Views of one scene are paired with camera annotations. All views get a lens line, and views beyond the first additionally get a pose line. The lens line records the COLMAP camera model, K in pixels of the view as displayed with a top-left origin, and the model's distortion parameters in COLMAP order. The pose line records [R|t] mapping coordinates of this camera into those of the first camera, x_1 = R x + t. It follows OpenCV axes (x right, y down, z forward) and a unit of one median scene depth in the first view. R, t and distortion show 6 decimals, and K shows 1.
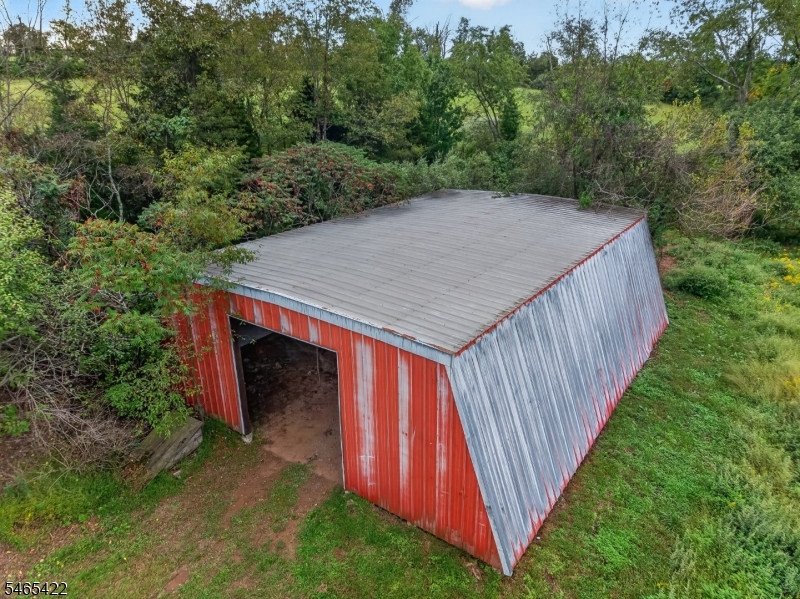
lens RADIAL K [[536.4, 0, 411.5], [0, 536.4, 298.0], [0, 0, 1]] dist [0.001192, -0.000701]
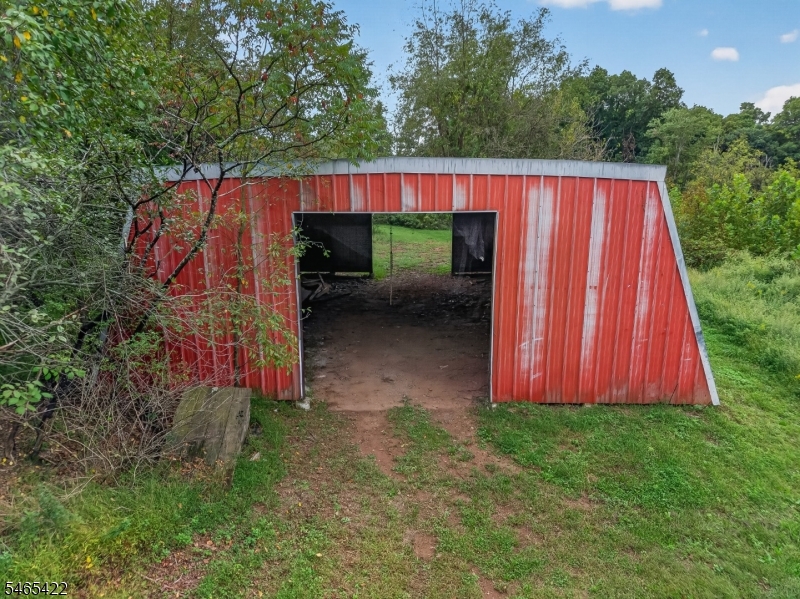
lens RADIAL K [[536.4, 0, 411.5], [0, 536.4, 298.0], [0, 0, 1]] dist [0.001192, -0.000701]
pose [[0.826662, -0.114567, 0.550912, -0.718113], [0.192001, 0.977726, -0.084777, 0.274134], [-0.528928, 0.175858, 0.830246, 0.404808]]
